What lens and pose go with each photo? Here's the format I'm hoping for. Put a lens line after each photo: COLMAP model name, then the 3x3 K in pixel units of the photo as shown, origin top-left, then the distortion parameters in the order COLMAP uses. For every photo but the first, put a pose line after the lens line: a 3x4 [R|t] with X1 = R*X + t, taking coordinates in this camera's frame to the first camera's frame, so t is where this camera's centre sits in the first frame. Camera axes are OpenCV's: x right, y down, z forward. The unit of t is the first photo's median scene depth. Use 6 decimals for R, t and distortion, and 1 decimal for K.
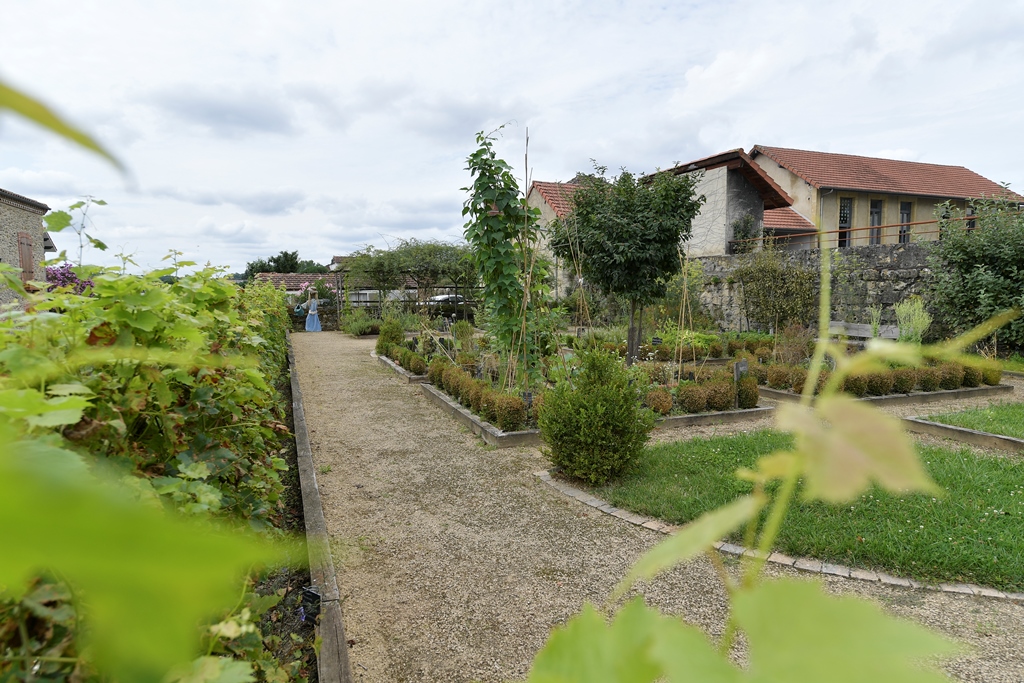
lens RADIAL K [[607.2, 0, 512.0], [0, 607.2, 341.5], [0, 0, 1]] dist [-0.001848, -0.000098]
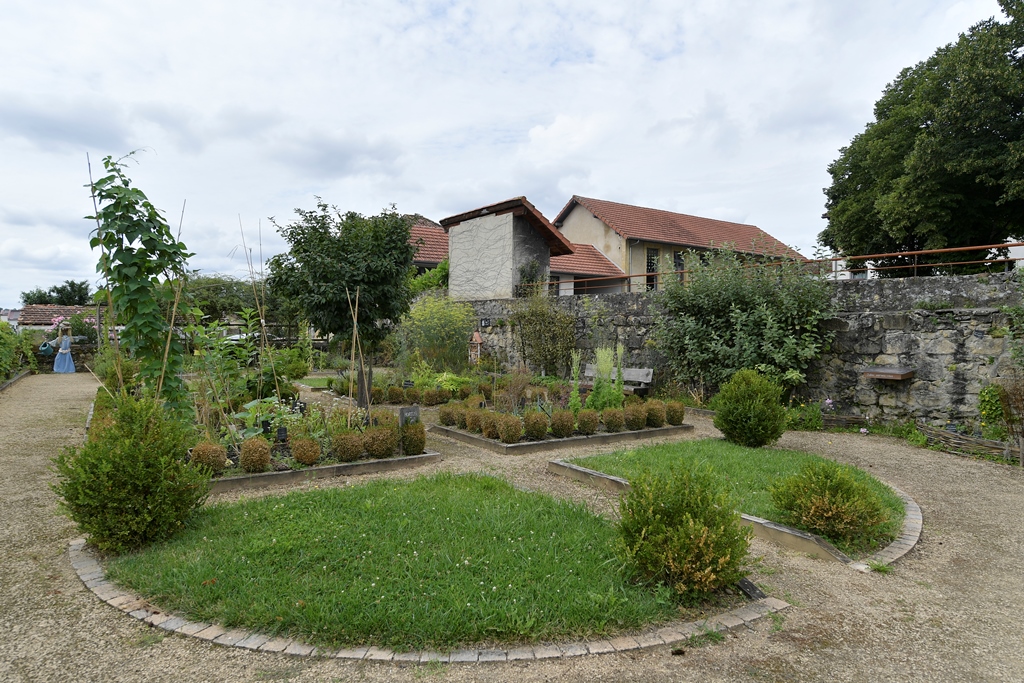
lens RADIAL K [[616.1, 0, 512.0], [0, 616.1, 341.5], [0, 0, 1]] dist [-0.000974, 0.000002]
pose [[0.975778, 0.011358, 0.218469, 0.132695], [0.002867, 0.997902, -0.064685, -0.003039], [-0.218745, 0.063744, 0.973698, -0.004639]]
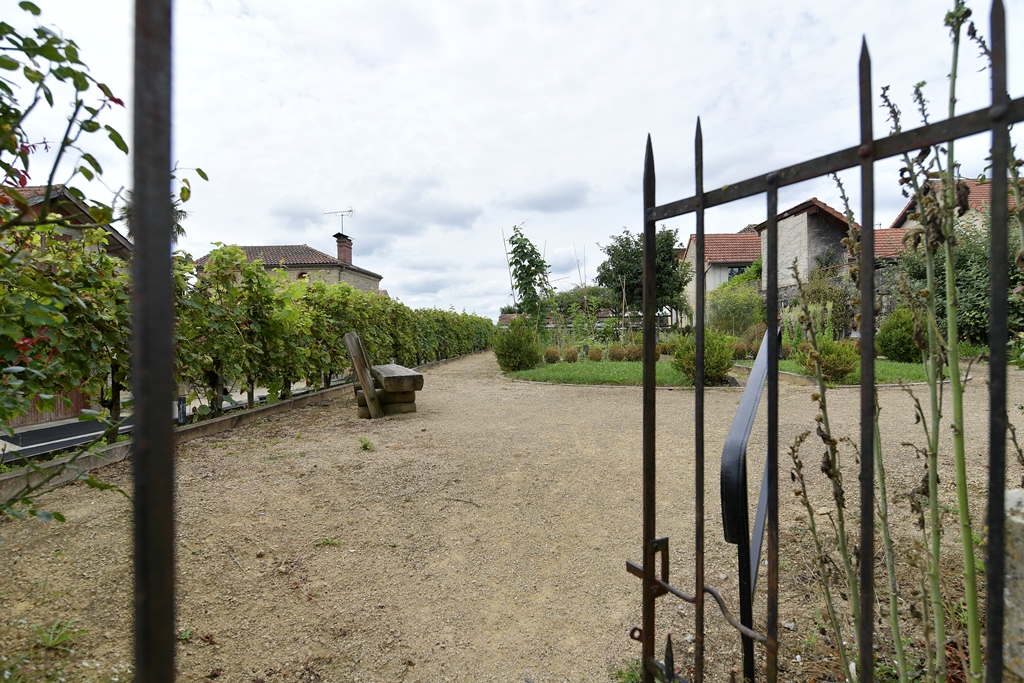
lens RADIAL K [[527.8, 0, 512.0], [0, 527.8, 341.5], [0, 0, 1]] dist [-0.001178, -0.000068]
pose [[0.905210, -0.006407, -0.424915, 0.275808], [-0.022760, 0.997720, -0.063530, 0.064722], [0.424354, 0.067179, 0.903001, -0.239042]]
